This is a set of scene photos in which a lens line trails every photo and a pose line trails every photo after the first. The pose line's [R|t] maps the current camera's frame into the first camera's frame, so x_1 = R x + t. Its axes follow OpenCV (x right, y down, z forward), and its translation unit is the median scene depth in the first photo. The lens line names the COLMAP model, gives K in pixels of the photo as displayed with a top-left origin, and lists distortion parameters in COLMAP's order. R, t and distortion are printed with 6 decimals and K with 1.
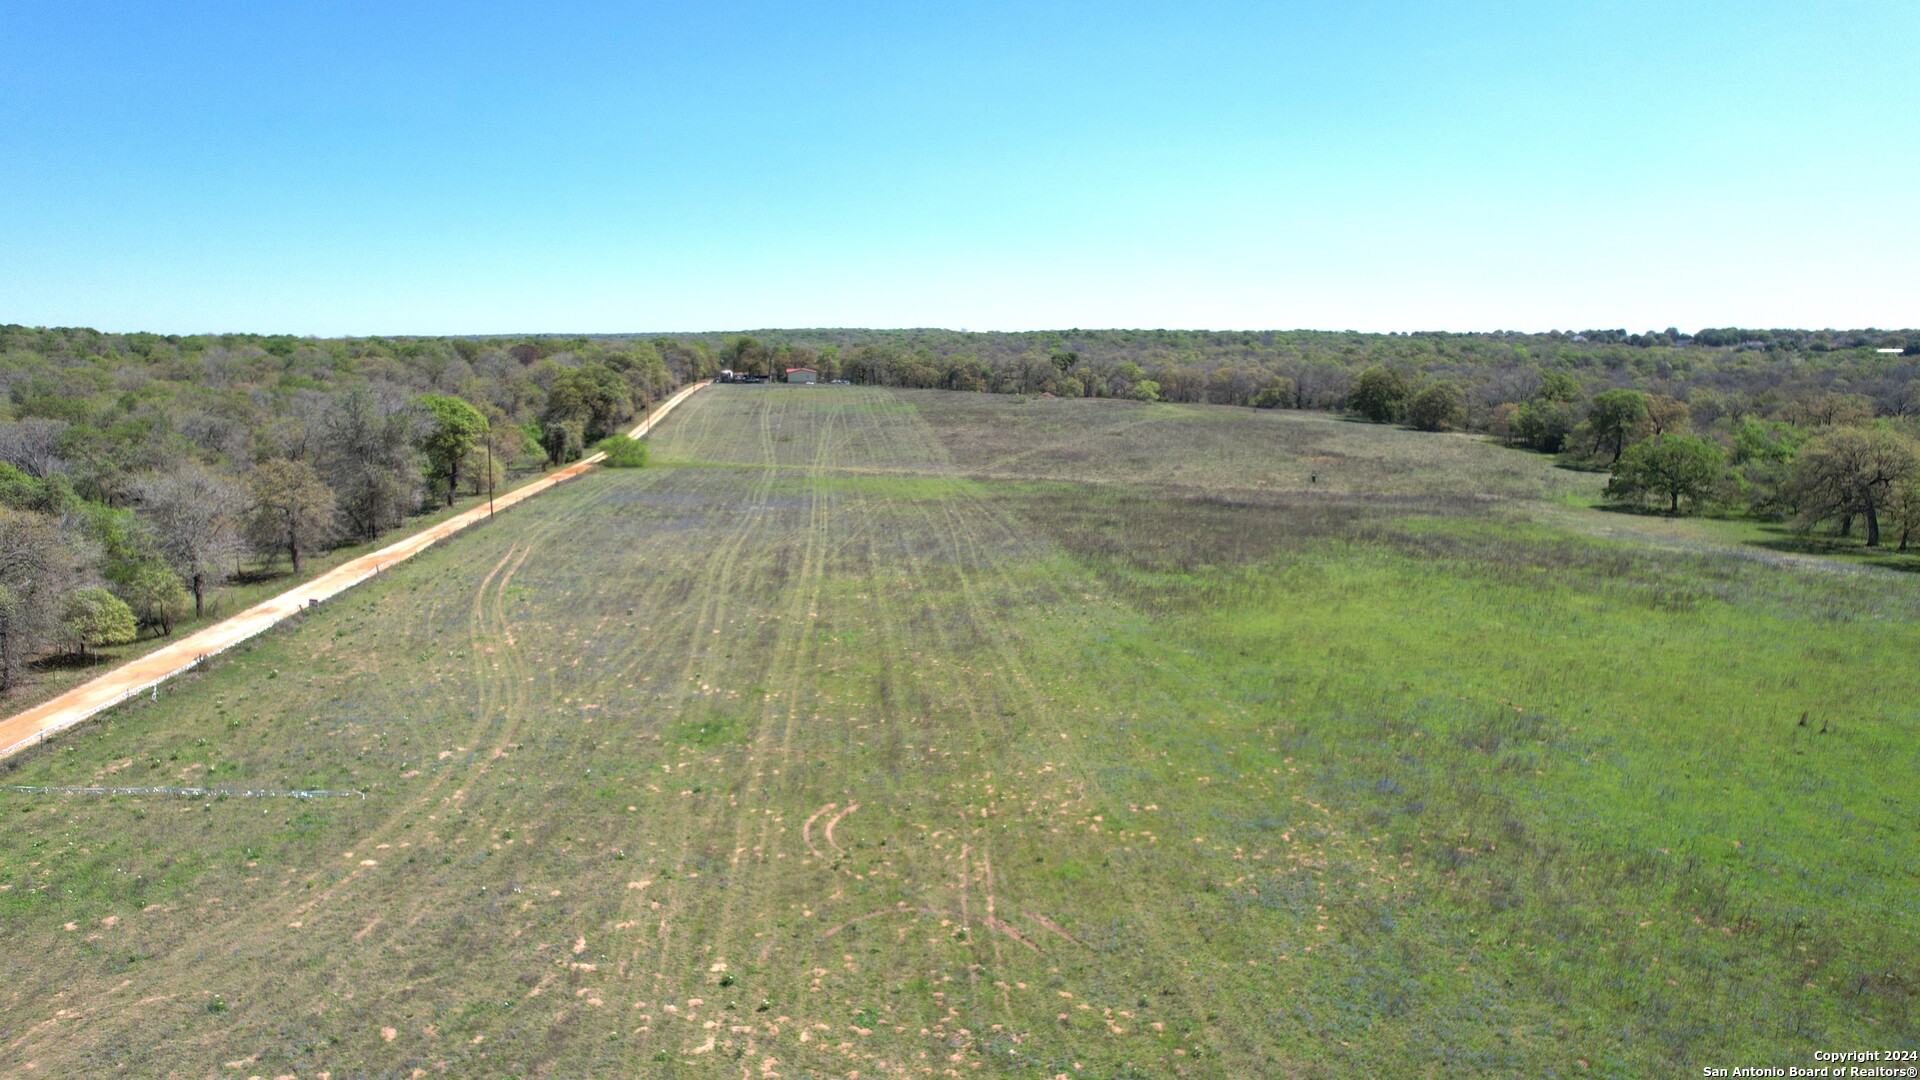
lens RADIAL K [[1223.9, 0, 963.4], [0, 1223.9, 549.7], [0, 0, 1]] dist [-0.060341, 0.038876]
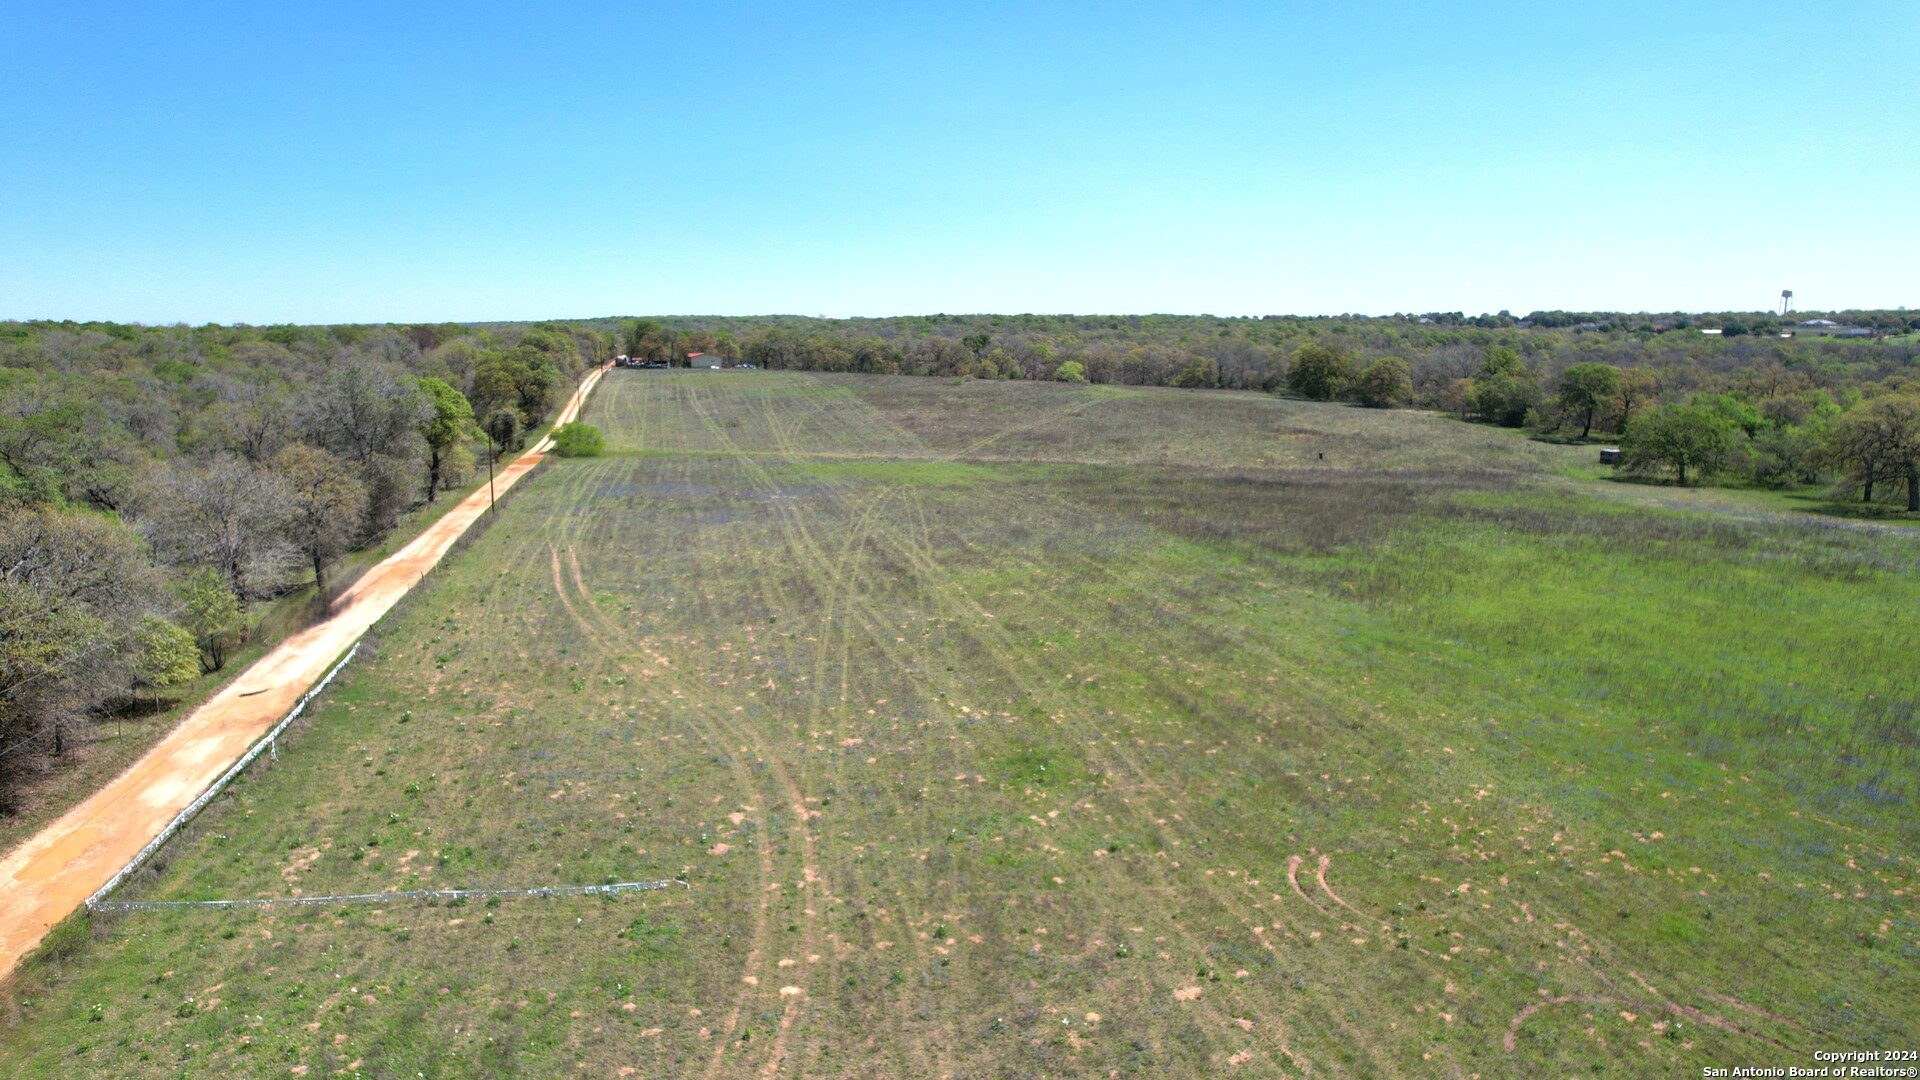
lens RADIAL K [[1223.9, 0, 962.6], [0, 1223.9, 538.5], [0, 0, 1]] dist [-0.060341, 0.038876]
pose [[0.992319, -0.025080, 0.121136, -0.083267], [0.024917, 0.999685, 0.002858, -0.001447], [-0.121170, 0.000182, 0.992632, 0.047827]]
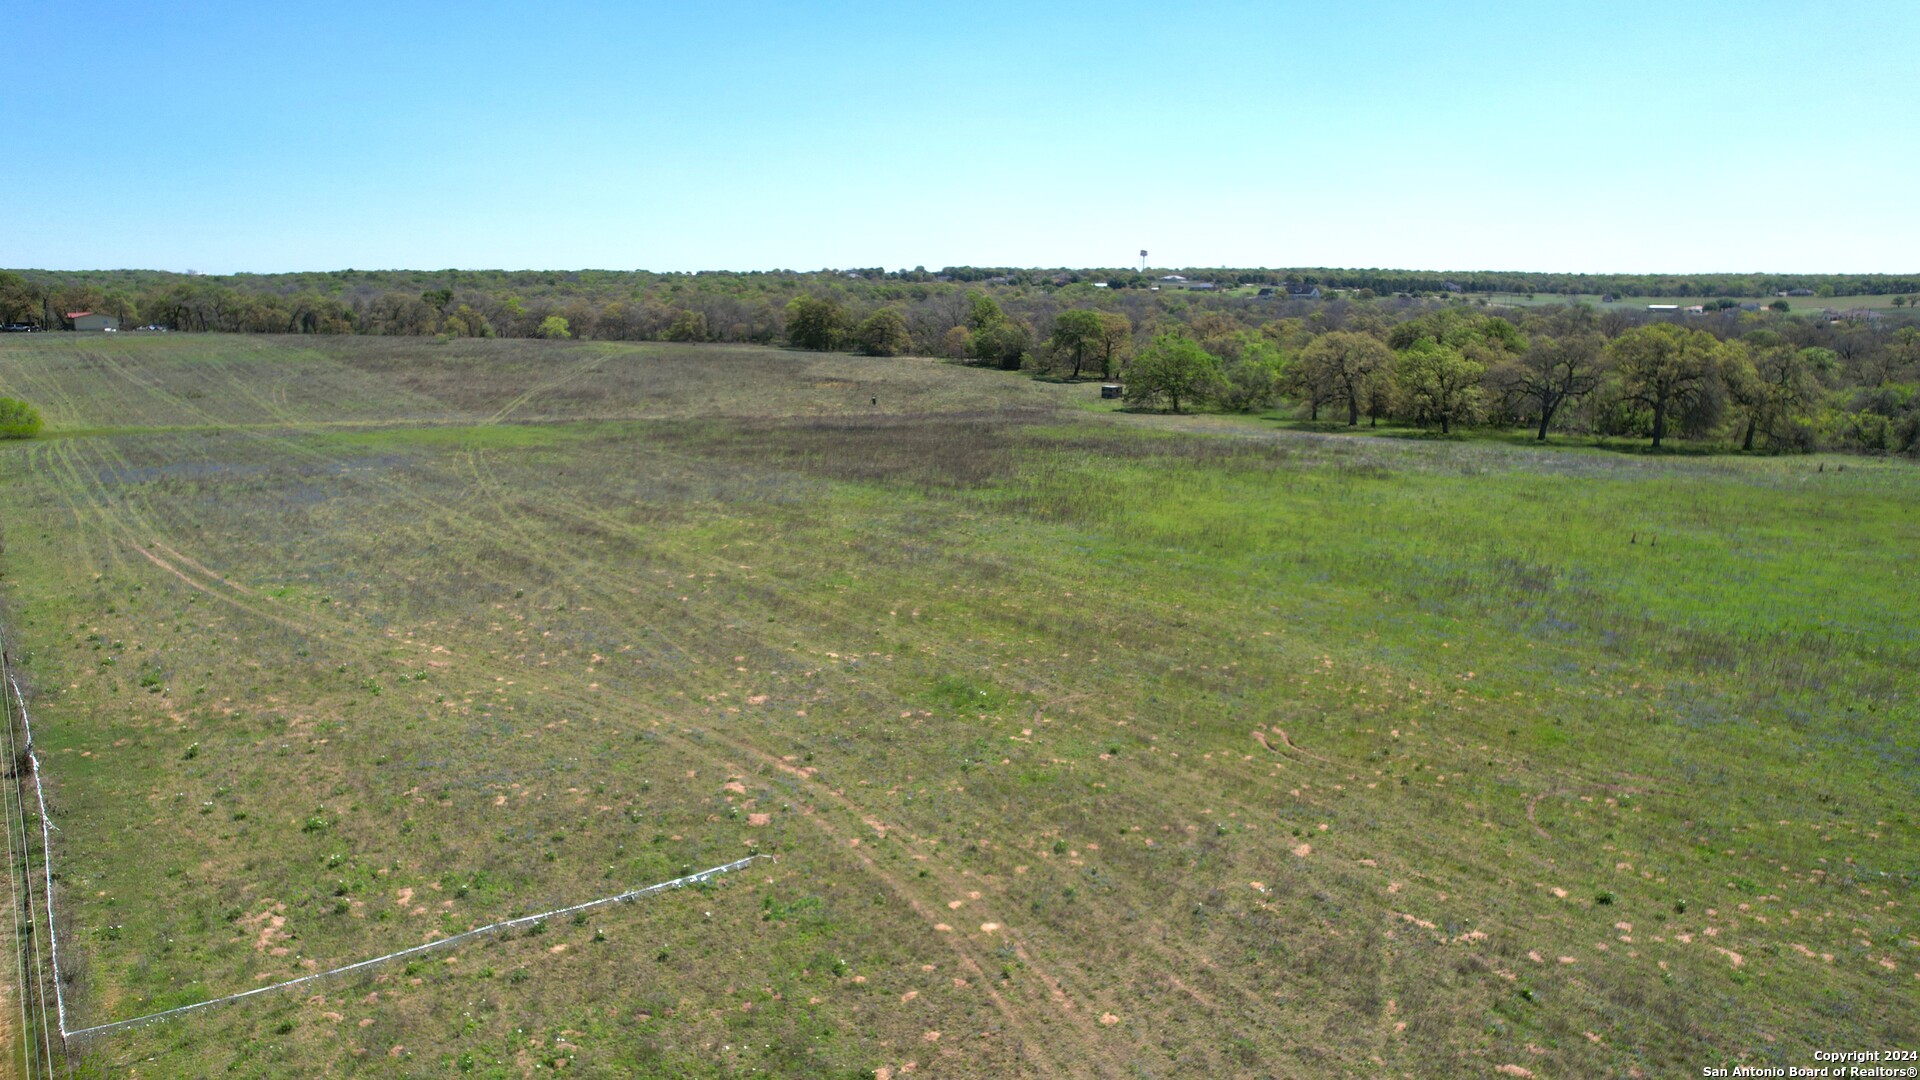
lens RADIAL K [[1223.9, 0, 955.9], [0, 1223.9, 531.0], [0, 0, 1]] dist [-0.060341, 0.038876]
pose [[0.837828, -0.108327, 0.535080, -0.152564], [0.091448, 0.994115, 0.058069, -0.002441], [-0.538221, 0.000281, 0.842804, 0.072298]]
